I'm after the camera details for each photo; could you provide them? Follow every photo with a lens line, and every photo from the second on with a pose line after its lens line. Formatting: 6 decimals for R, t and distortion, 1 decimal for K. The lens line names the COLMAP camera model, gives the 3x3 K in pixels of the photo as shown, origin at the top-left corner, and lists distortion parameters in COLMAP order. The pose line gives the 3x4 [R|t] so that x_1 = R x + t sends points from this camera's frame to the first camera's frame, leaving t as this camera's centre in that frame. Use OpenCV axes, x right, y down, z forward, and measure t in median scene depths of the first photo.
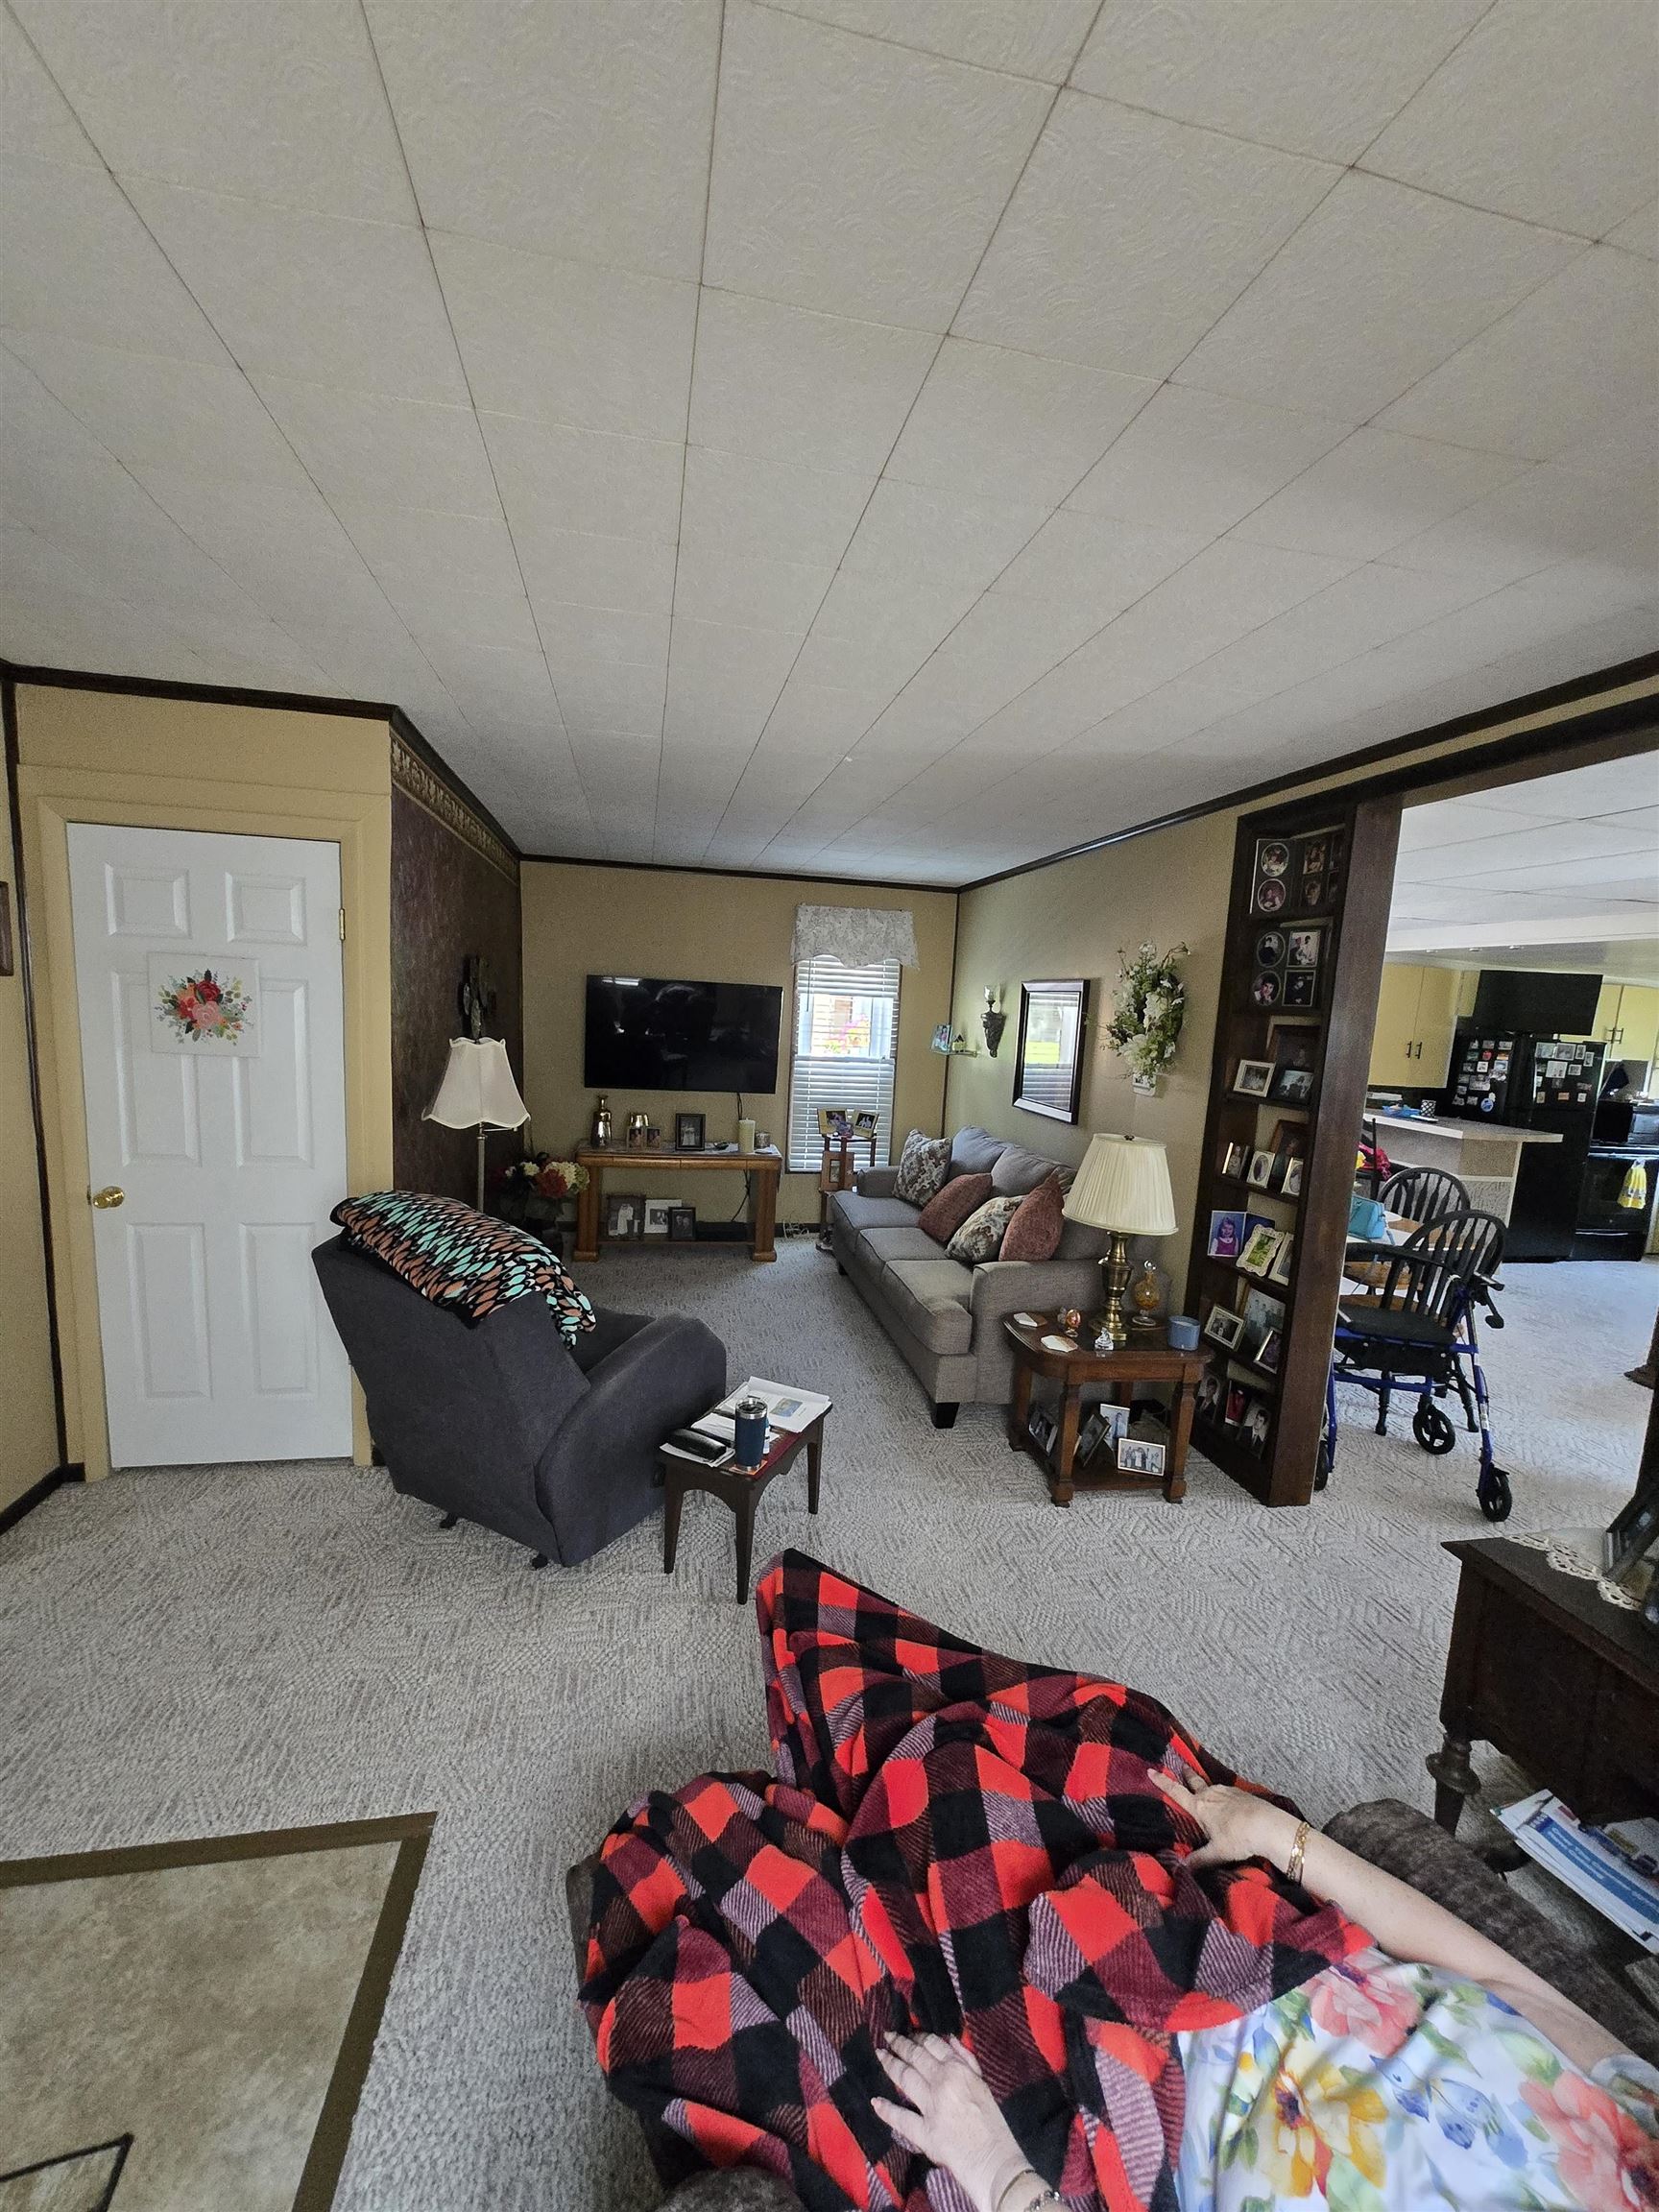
lens RADIAL K [[867.1, 0, 829.5], [0, 867.1, 1106.0], [0, 0, 1]] dist [0.000256, -0.002605]
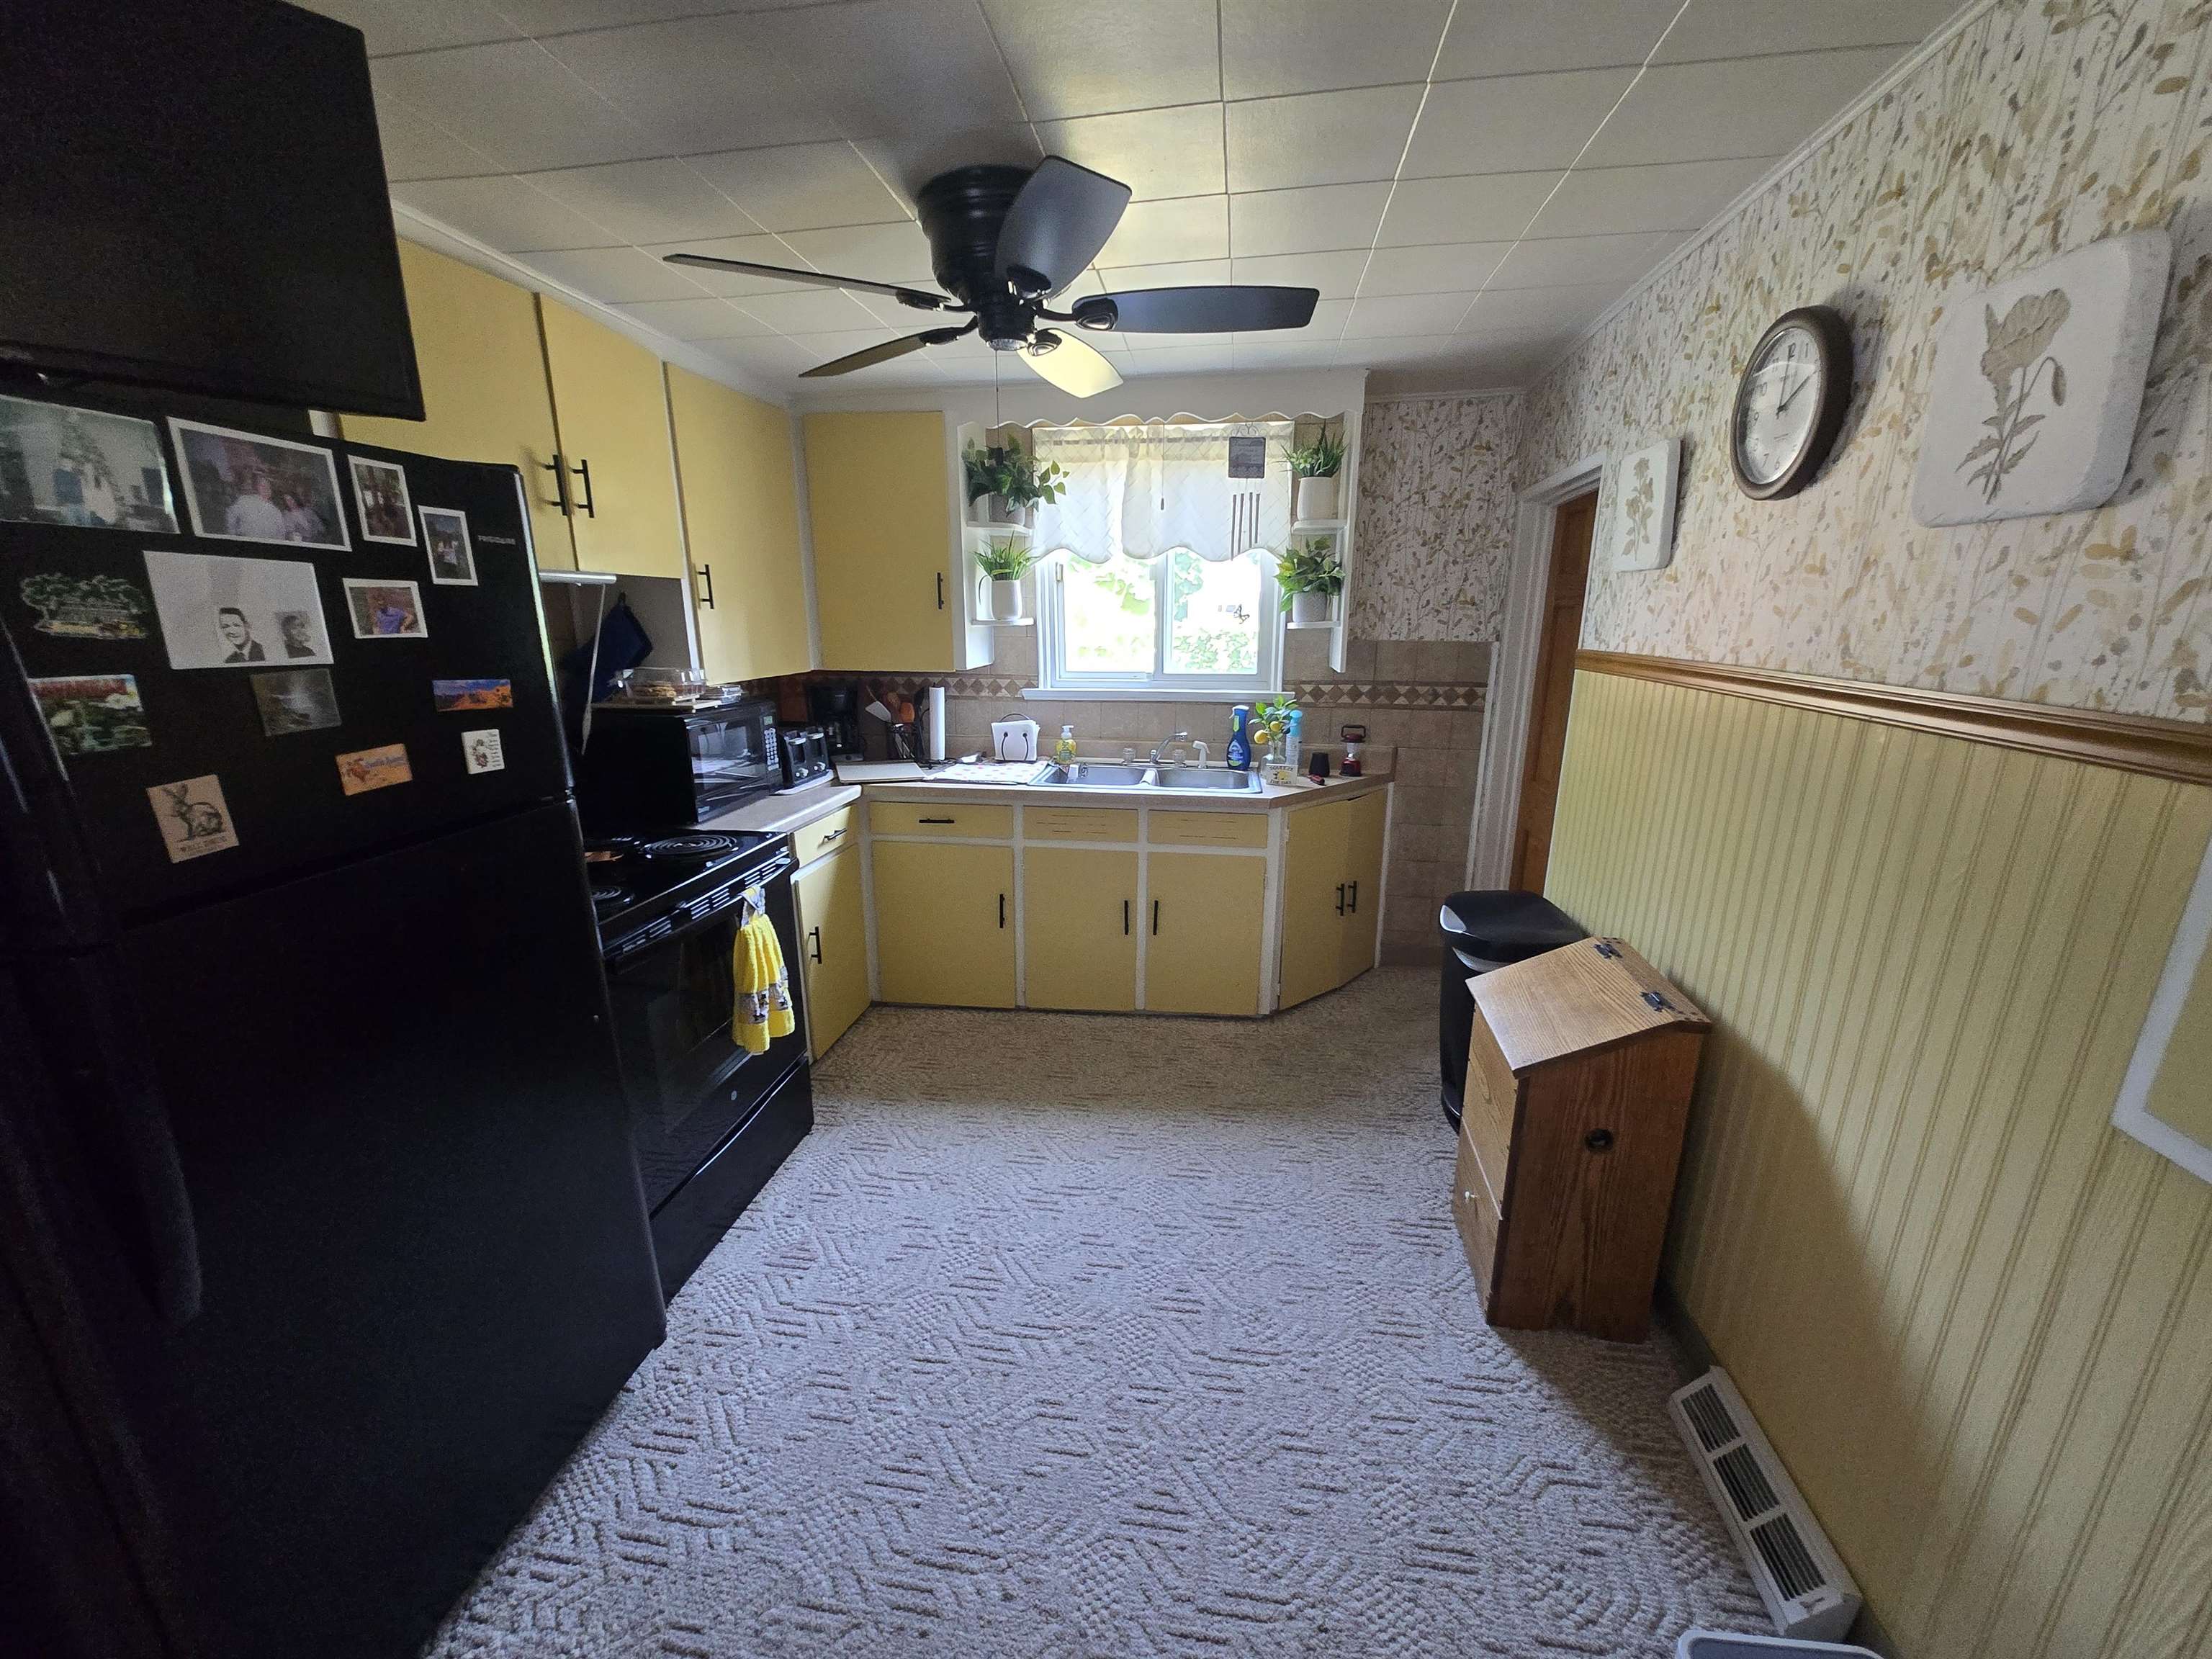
lens RADIAL K [[867.1, 0, 1104.8], [0, 867.1, 839.7], [0, 0, 1]] dist [0.000256, -0.002605]
pose [[0.342571, -0.296471, 0.891487, 0.733515], [0.140983, 0.954381, 0.263212, -0.022396], [-0.928854, 0.035516, 0.368741, 0.793695]]
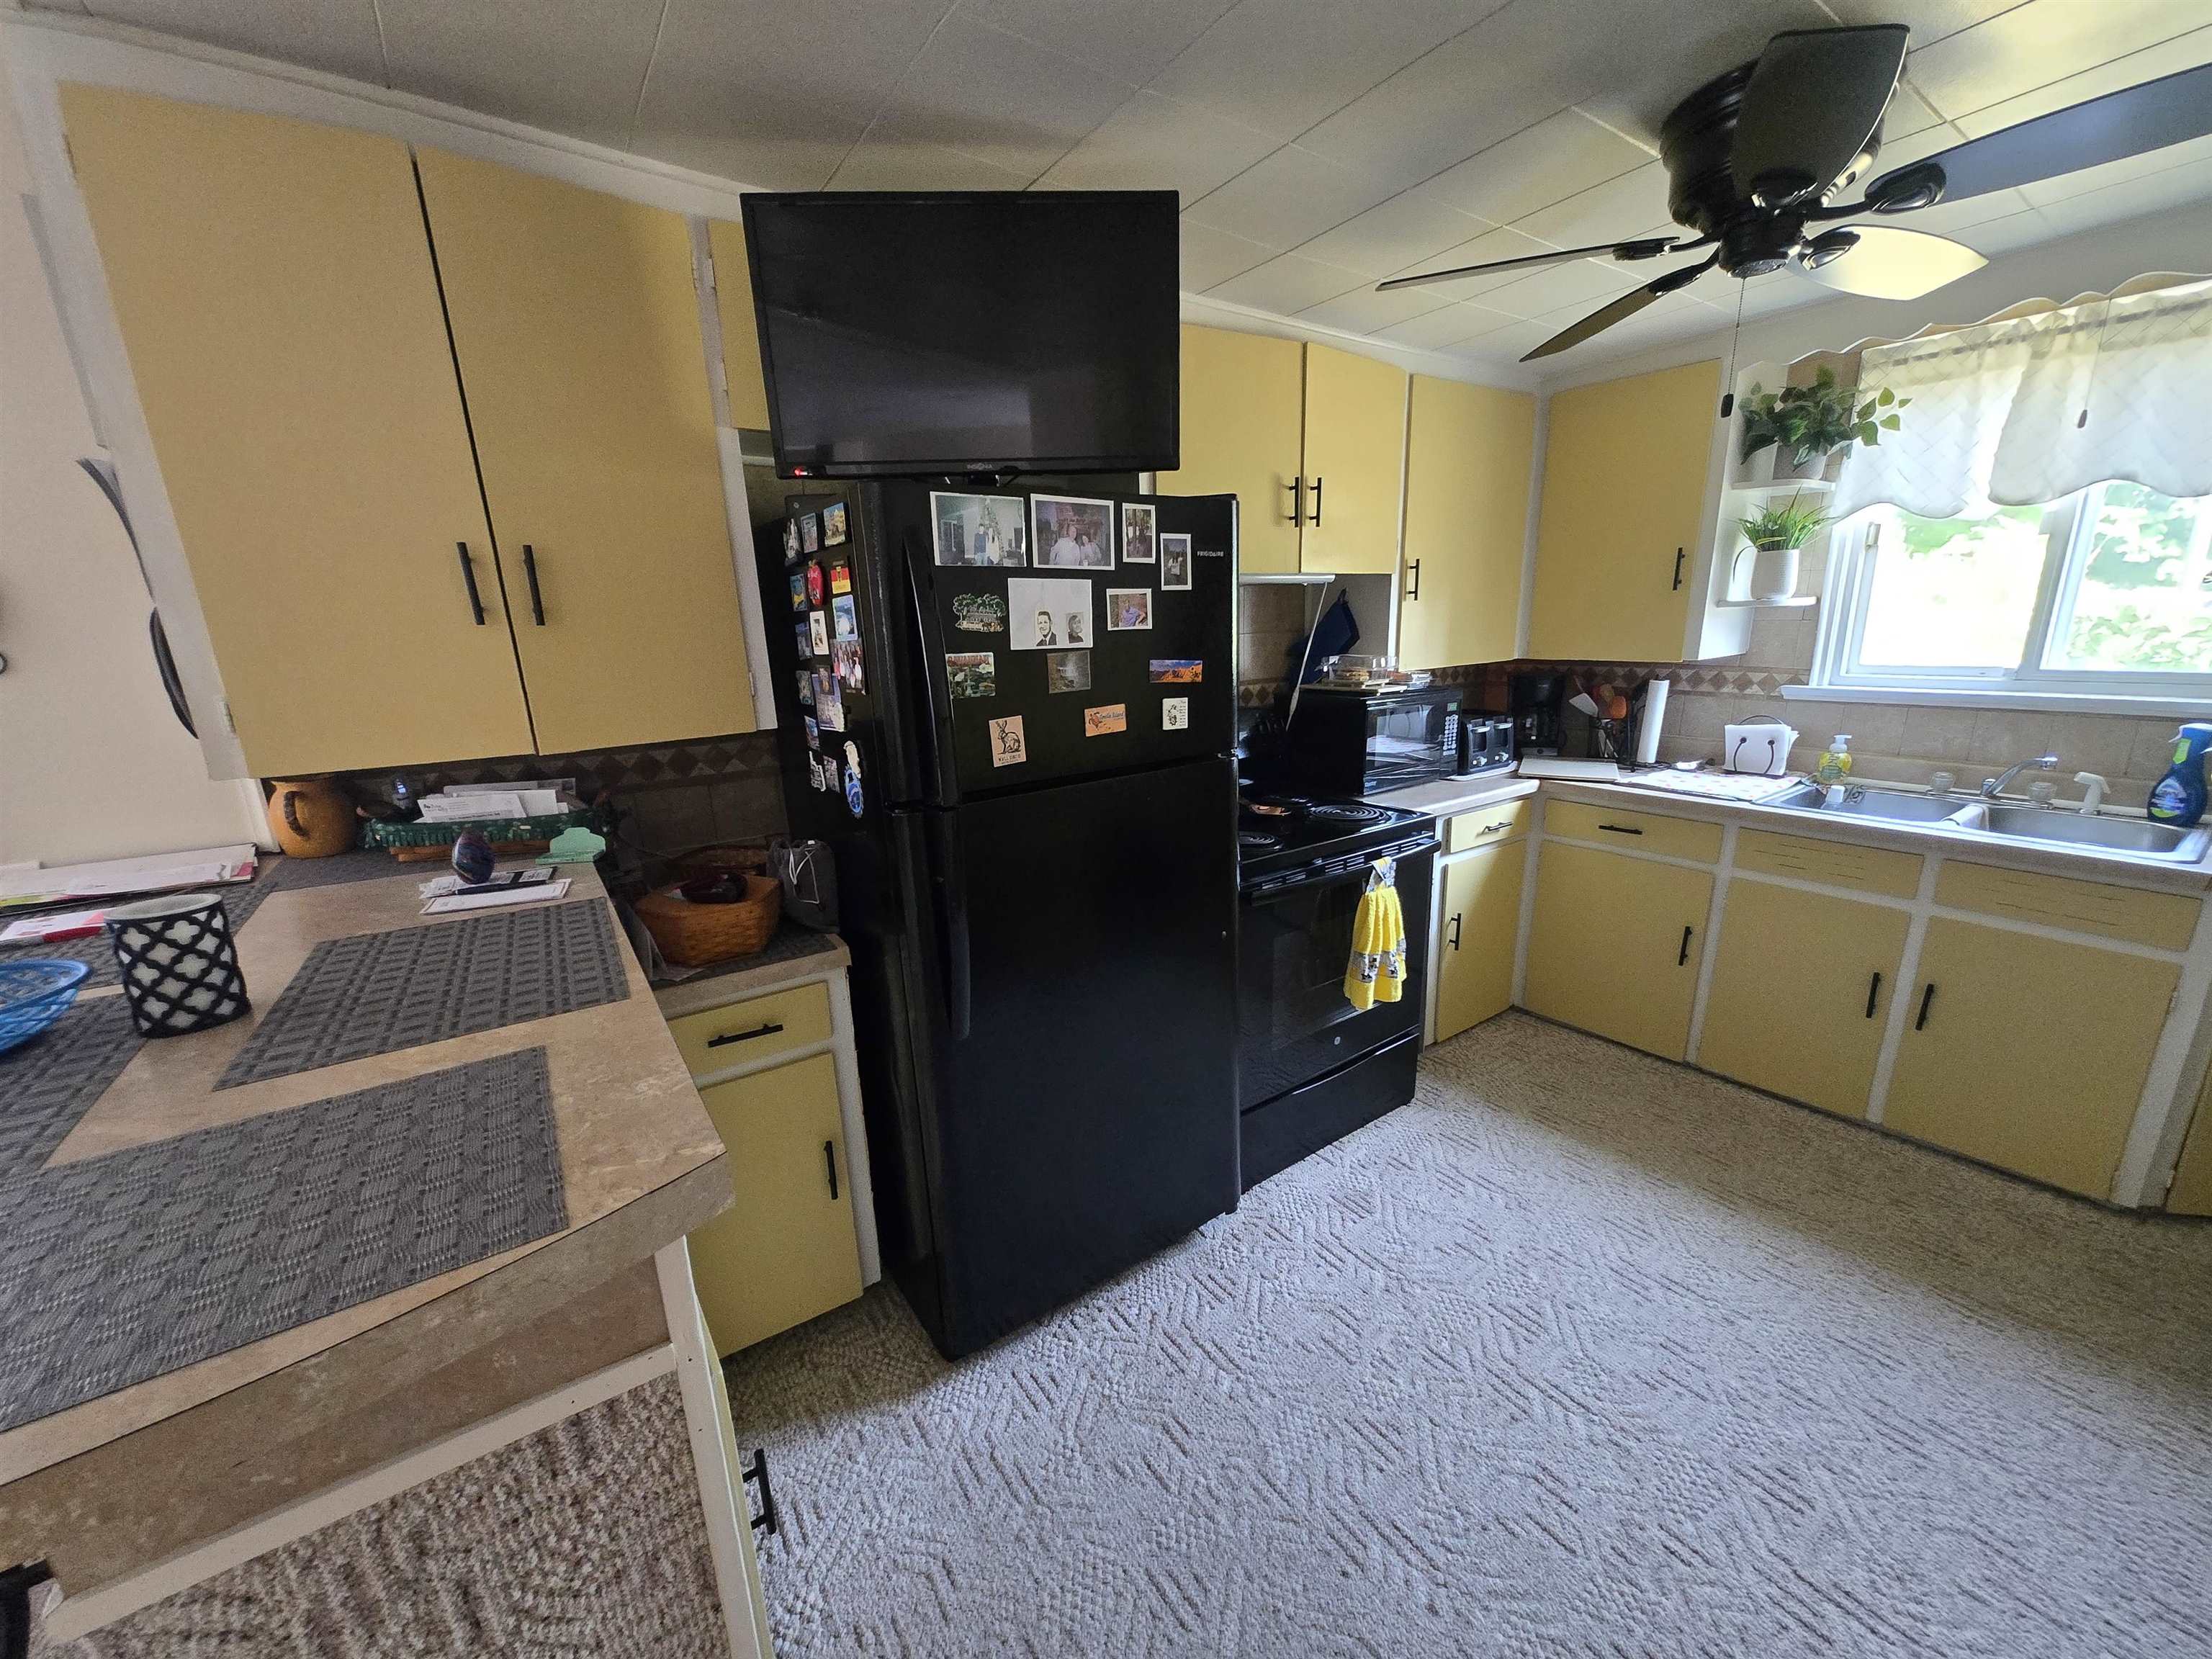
lens RADIAL K [[853.6, 0, 1097.4], [0, 853.6, 833.7], [0, 0, 1]] dist [0.000867, -0.000527]
pose [[0.918568, -0.184025, 0.349812, 0.747322], [0.138734, 0.978809, 0.150622, -0.016387], [-0.370117, -0.089826, 0.924632, 0.761967]]
